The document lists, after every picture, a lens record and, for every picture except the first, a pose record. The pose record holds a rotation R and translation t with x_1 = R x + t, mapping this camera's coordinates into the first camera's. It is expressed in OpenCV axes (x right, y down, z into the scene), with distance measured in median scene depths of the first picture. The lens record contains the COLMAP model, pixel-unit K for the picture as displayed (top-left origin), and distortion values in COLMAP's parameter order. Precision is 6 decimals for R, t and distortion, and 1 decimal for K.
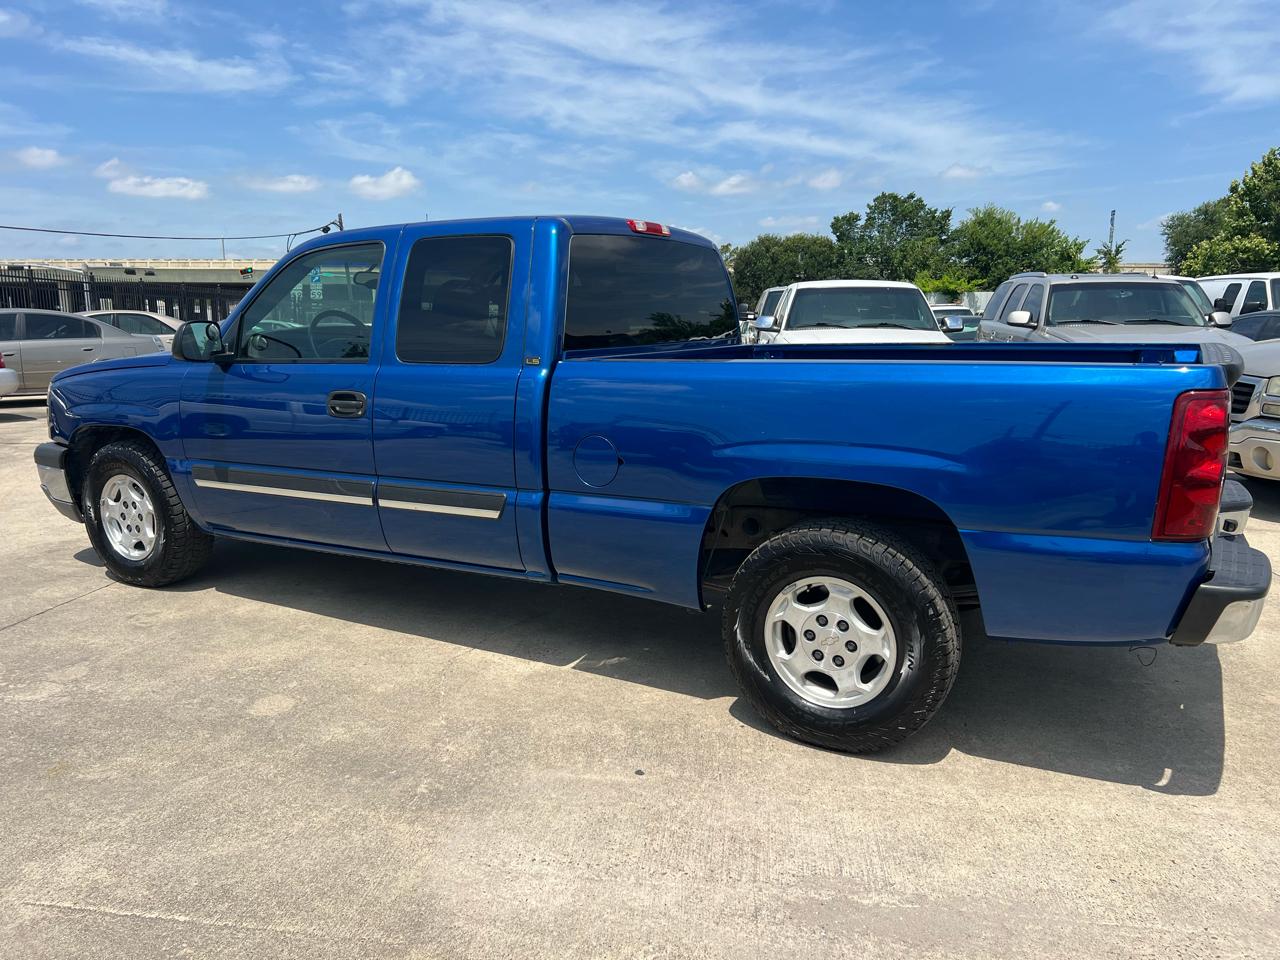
lens RADIAL K [[982.1, 0, 650.2], [0, 982.1, 490.9], [0, 0, 1]] dist [0.042477, -0.051318]
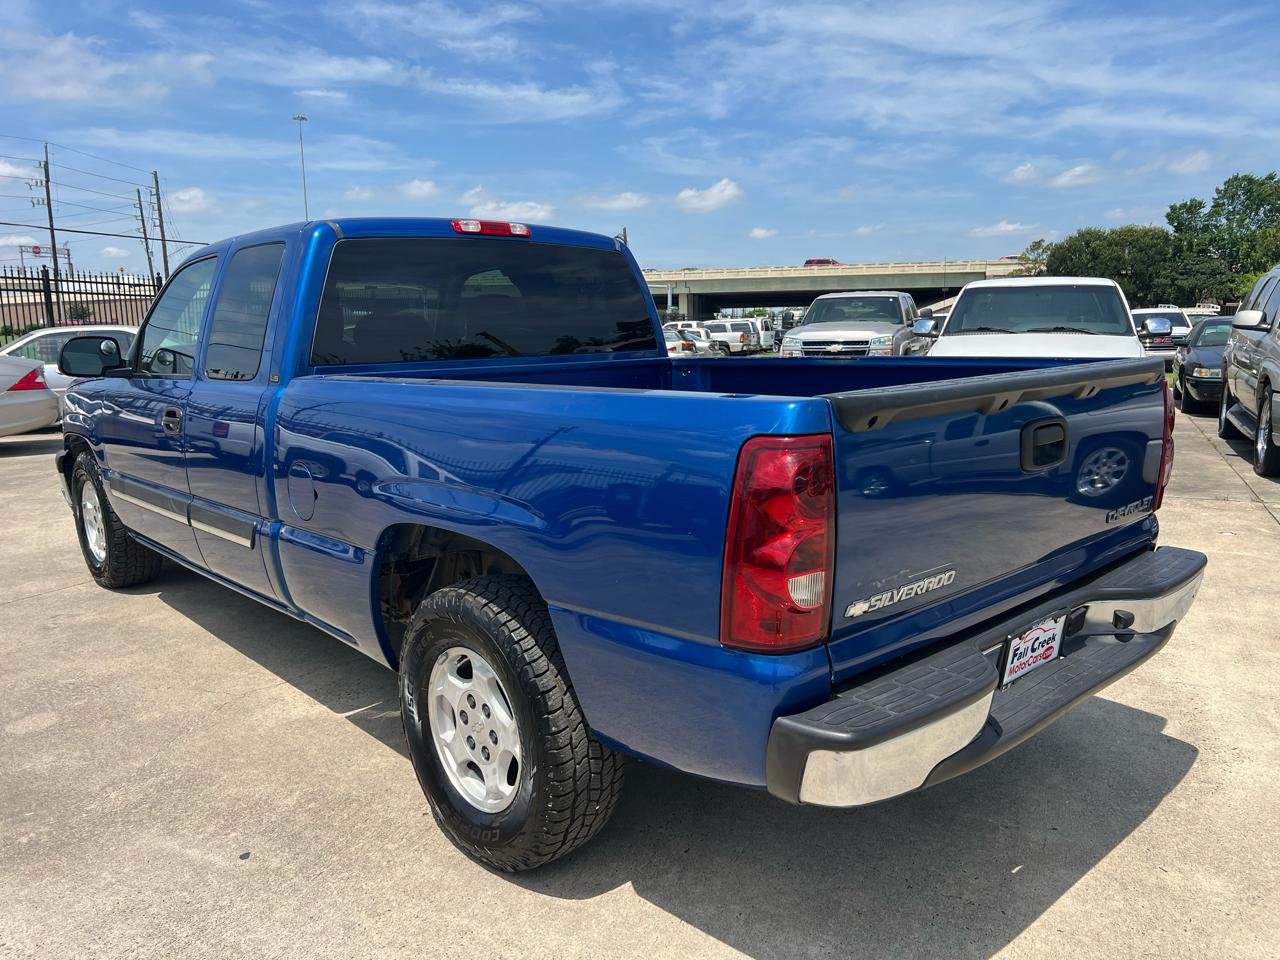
lens RADIAL K [[982.1, 0, 658.9], [0, 982.1, 498.8], [0, 0, 1]] dist [0.042477, -0.051318]
pose [[0.948630, 0.043414, -0.313395, 0.278105], [-0.043013, 0.999041, 0.008197, -0.023615], [0.313451, 0.005704, 0.949587, 0.134387]]
